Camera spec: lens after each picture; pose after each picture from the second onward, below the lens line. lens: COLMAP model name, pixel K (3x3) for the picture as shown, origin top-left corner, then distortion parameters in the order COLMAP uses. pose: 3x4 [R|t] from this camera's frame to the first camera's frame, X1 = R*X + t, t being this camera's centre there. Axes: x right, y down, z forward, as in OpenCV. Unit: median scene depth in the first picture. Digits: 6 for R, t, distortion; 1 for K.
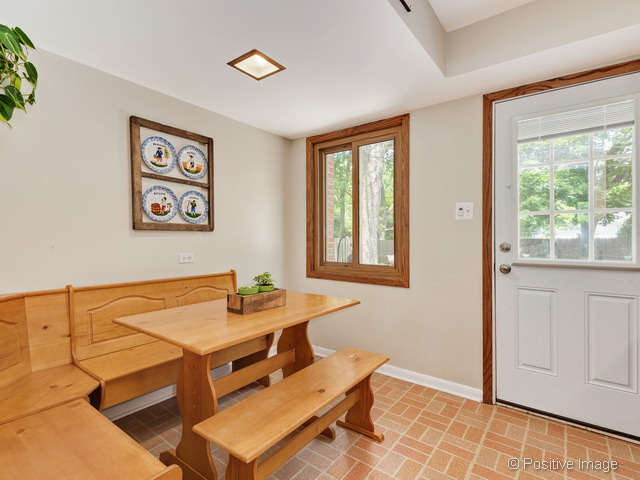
lens RADIAL K [[321.2, 0, 320.0], [0, 321.2, 240.0], [0, 0, 1]] dist [-0.000390, -0.000772]
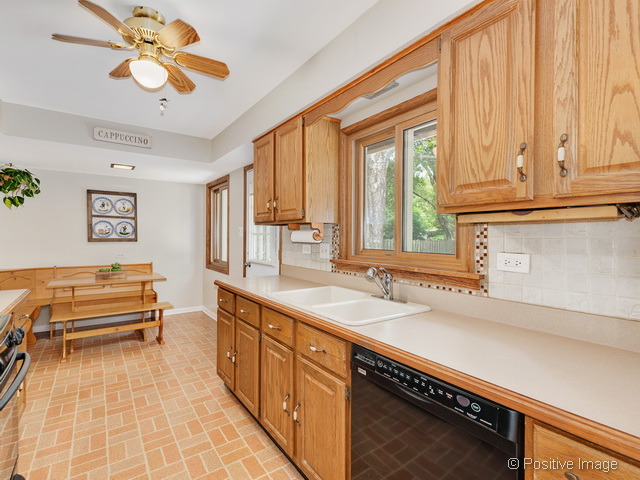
lens RADIAL K [[303.0, 0, 320.0], [0, 303.0, 240.0], [0, 0, 1]] dist [0.001779, 0.000308]
pose [[0.961660, 0.008772, -0.274103, 1.324954], [-0.007282, 0.999953, 0.006452, -0.060684], [0.274147, -0.004209, 0.961679, -0.484751]]
